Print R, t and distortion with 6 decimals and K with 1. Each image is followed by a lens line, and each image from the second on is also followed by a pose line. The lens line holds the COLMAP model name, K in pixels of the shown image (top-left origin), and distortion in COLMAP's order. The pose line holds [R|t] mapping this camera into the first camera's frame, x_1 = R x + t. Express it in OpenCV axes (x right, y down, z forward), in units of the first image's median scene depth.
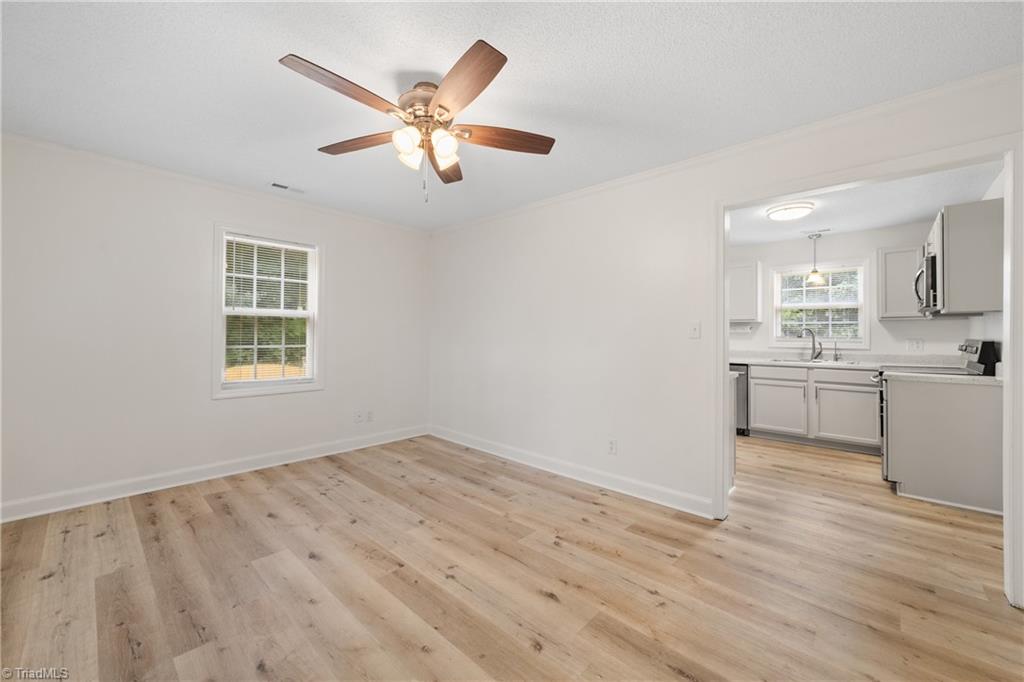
lens RADIAL K [[398.7, 0, 518.5], [0, 398.7, 334.7], [0, 0, 1]] dist [-0.006957, 0.000240]
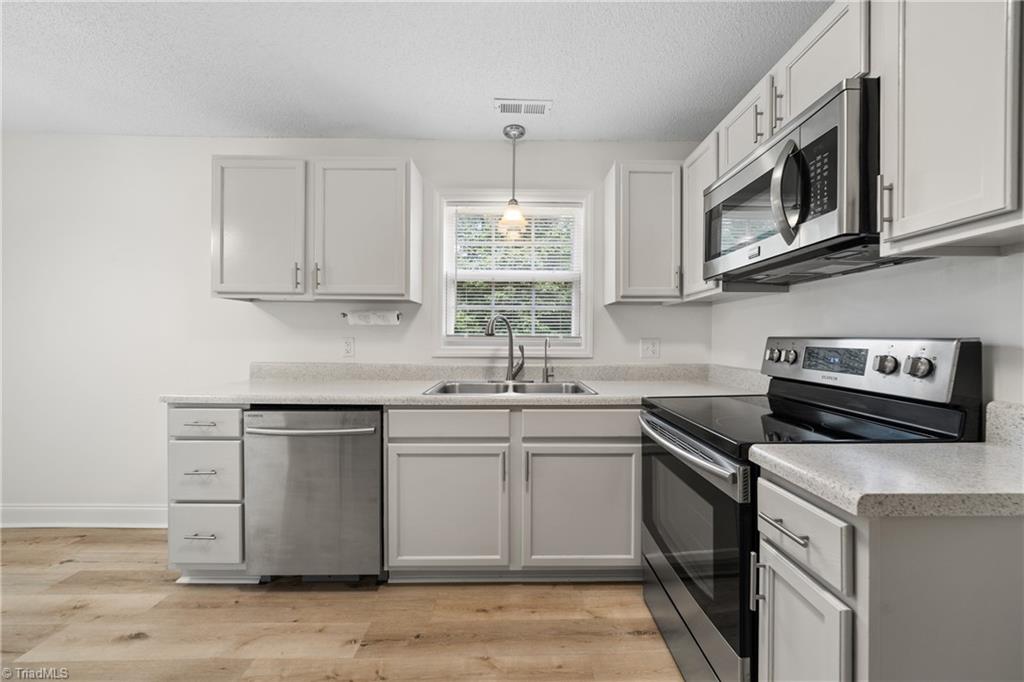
lens RADIAL K [[392.9, 0, 521.0], [0, 392.9, 337.9], [0, 0, 1]] dist [-0.010914, 0.004129]
pose [[0.725980, 0.001049, 0.687715, 0.445019], [-0.003257, 0.999993, 0.001913, 0.009213], [-0.687709, -0.003629, 0.725978, 0.681907]]
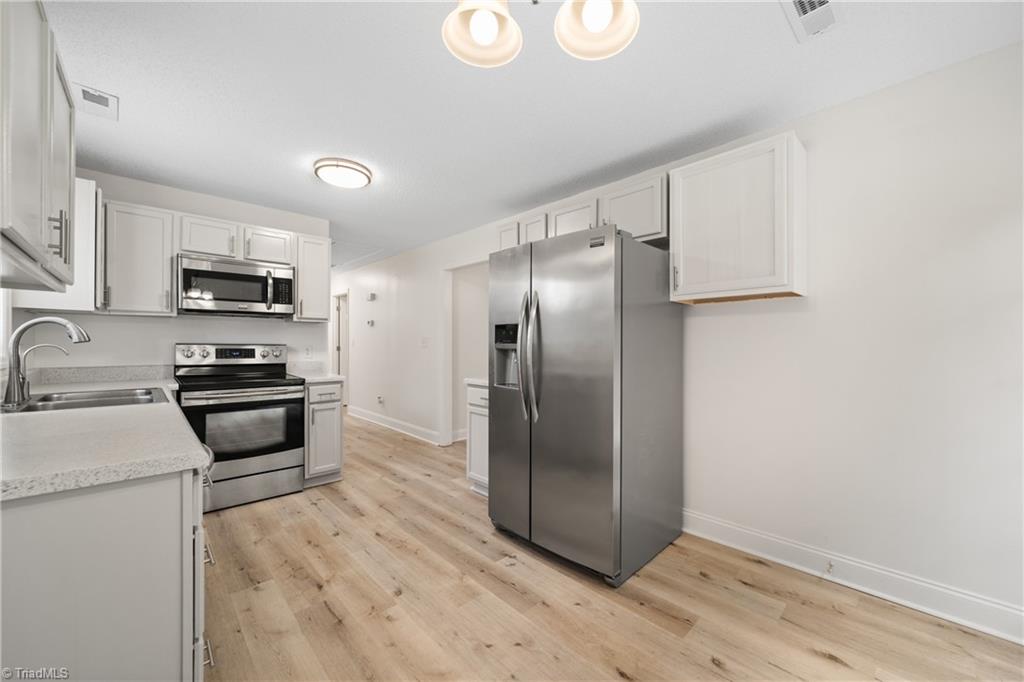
lens RADIAL K [[394.2, 0, 522.9], [0, 394.2, 344.2], [0, 0, 1]] dist [-0.006676, 0.000471]
pose [[-0.998541, -0.006169, 0.053641, 0.258884], [-0.006268, 0.999979, -0.001671, 0.006129], [-0.053630, -0.002005, -0.998559, 1.447281]]
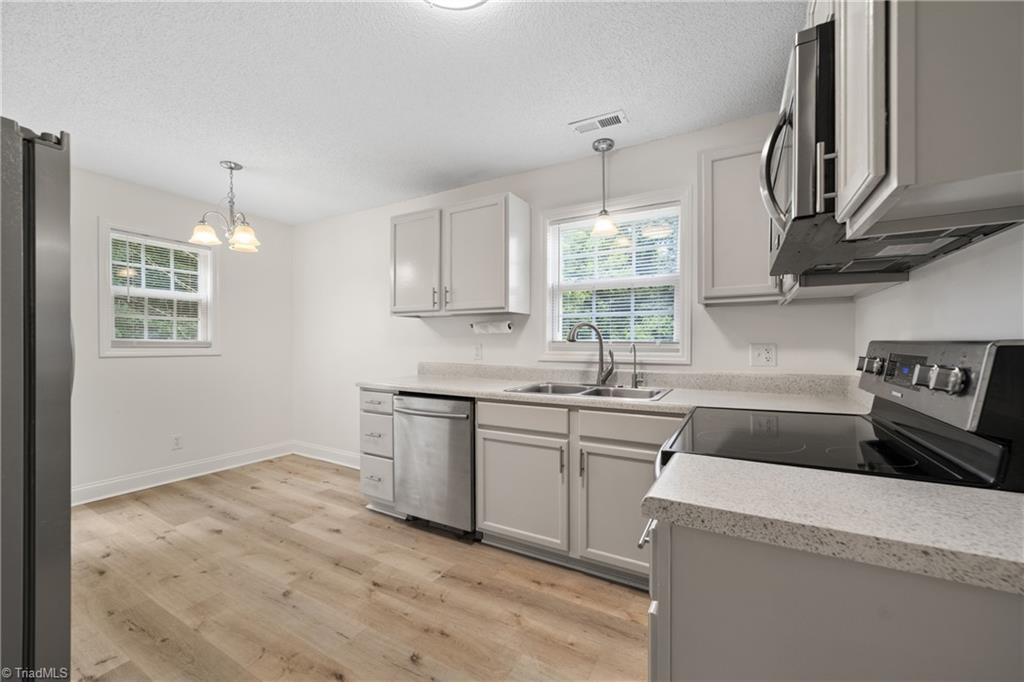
lens RADIAL K [[394.2, 0, 522.9], [0, 394.2, 344.2], [0, 0, 1]] dist [-0.006676, 0.000471]
pose [[0.971912, -0.001535, 0.235340, 0.562284], [0.001021, 0.999997, 0.002305, 0.009866], [-0.235342, -0.002000, 0.971910, 0.562405]]
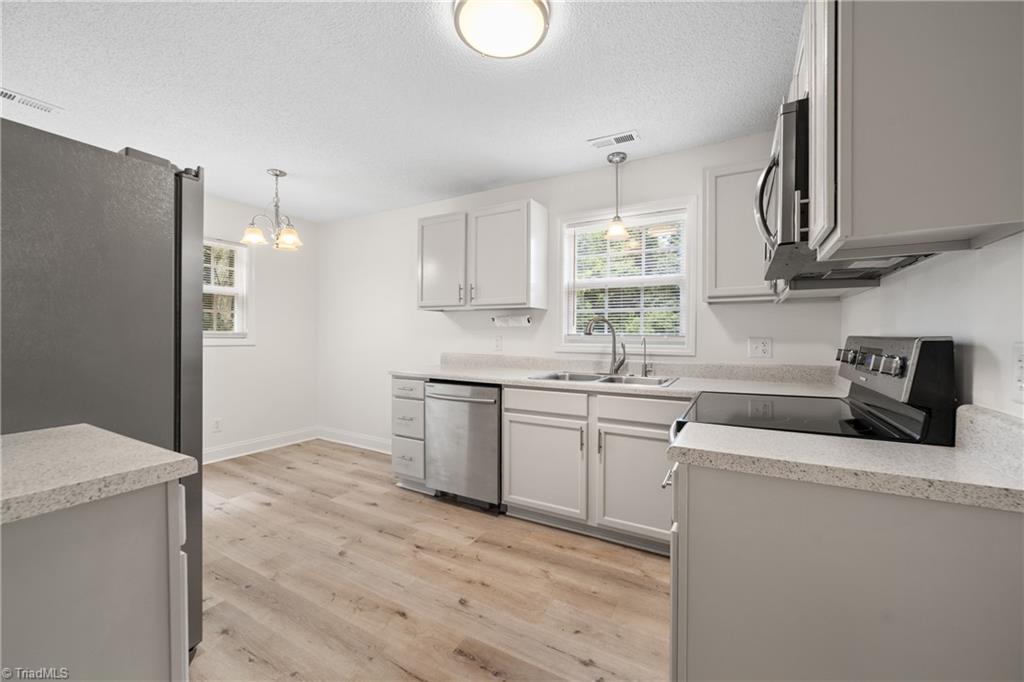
lens RADIAL K [[398.7, 0, 518.5], [0, 398.7, 334.7], [0, 0, 1]] dist [-0.006957, 0.000240]
pose [[0.973384, 0.004791, 0.229132, 0.512671], [-0.004612, 0.999988, -0.001318, 0.008912], [-0.229136, 0.000227, 0.973394, 0.505368]]
